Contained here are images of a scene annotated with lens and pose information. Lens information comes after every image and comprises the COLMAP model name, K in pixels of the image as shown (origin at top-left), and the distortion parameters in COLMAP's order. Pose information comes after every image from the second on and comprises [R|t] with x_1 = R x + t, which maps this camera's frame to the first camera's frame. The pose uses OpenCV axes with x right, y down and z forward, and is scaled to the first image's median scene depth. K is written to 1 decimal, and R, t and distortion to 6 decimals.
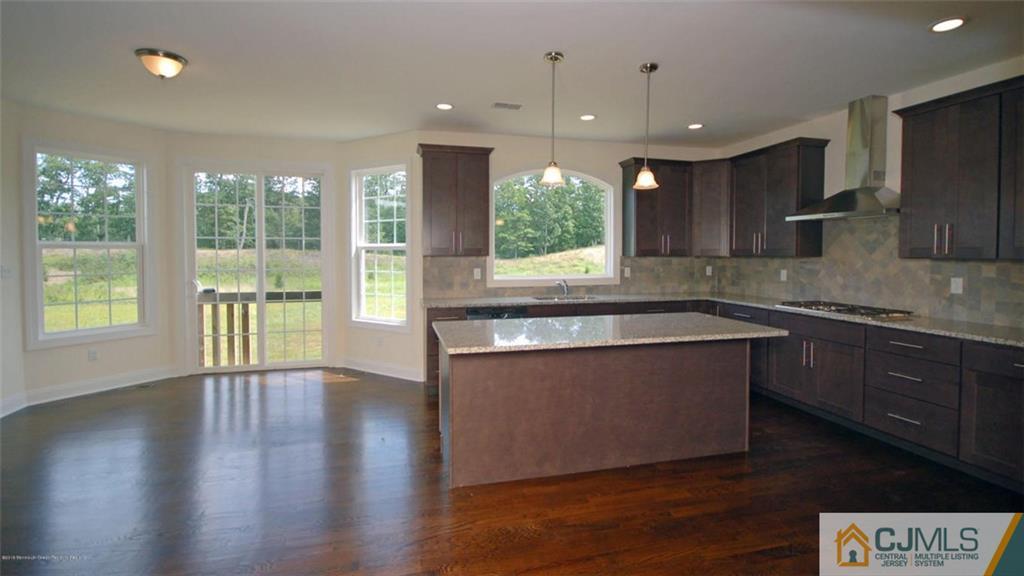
lens RADIAL K [[462.2, 0, 510.1], [0, 462.2, 266.5], [0, 0, 1]] dist [0.001636, 0.000102]
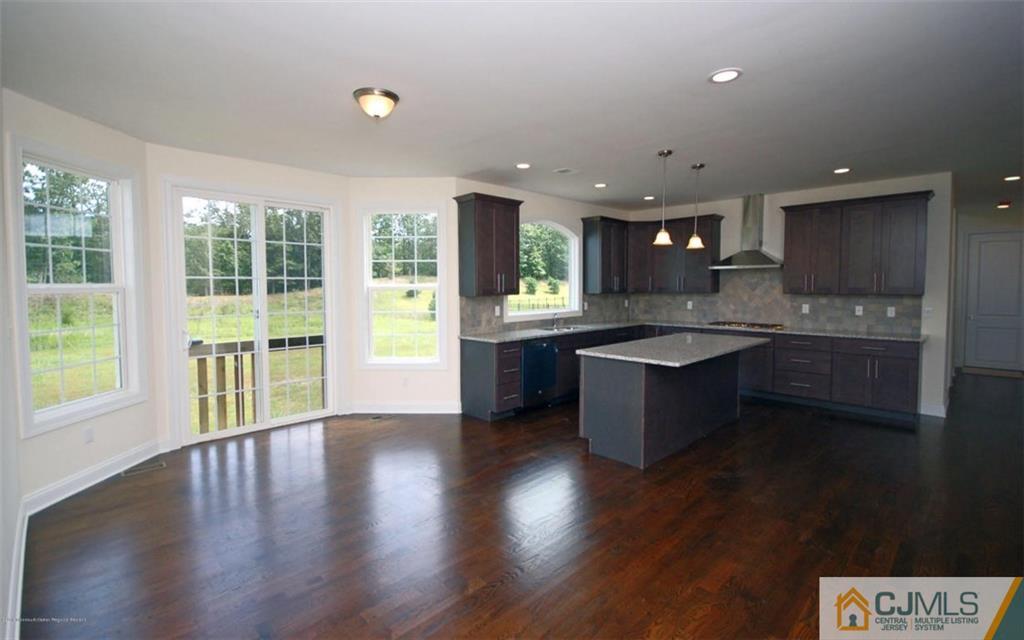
lens RADIAL K [[465.8, 0, 517.0], [0, 465.8, 304.8], [0, 0, 1]] dist [0.024907, 0.000213]
pose [[0.858686, -0.024702, 0.511906, -0.638019], [0.019240, 0.999687, 0.015966, -0.016640], [-0.512140, -0.003860, 0.858893, 0.009308]]
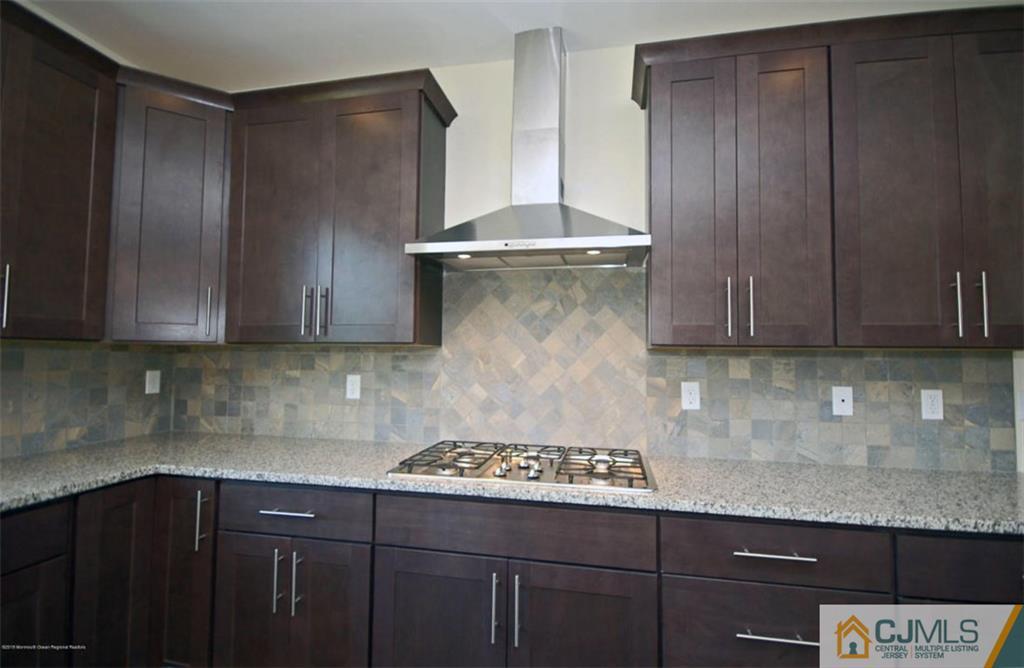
lens RADIAL K [[464.1, 0, 523.6], [0, 464.1, 334.7], [0, 0, 1]] dist [0.002746, 0.000116]
pose [[0.431571, 0.047622, 0.900821, 0.248946], [0.017844, 0.997959, -0.061306, -0.001429], [-0.901902, 0.042533, 0.429841, 0.651812]]
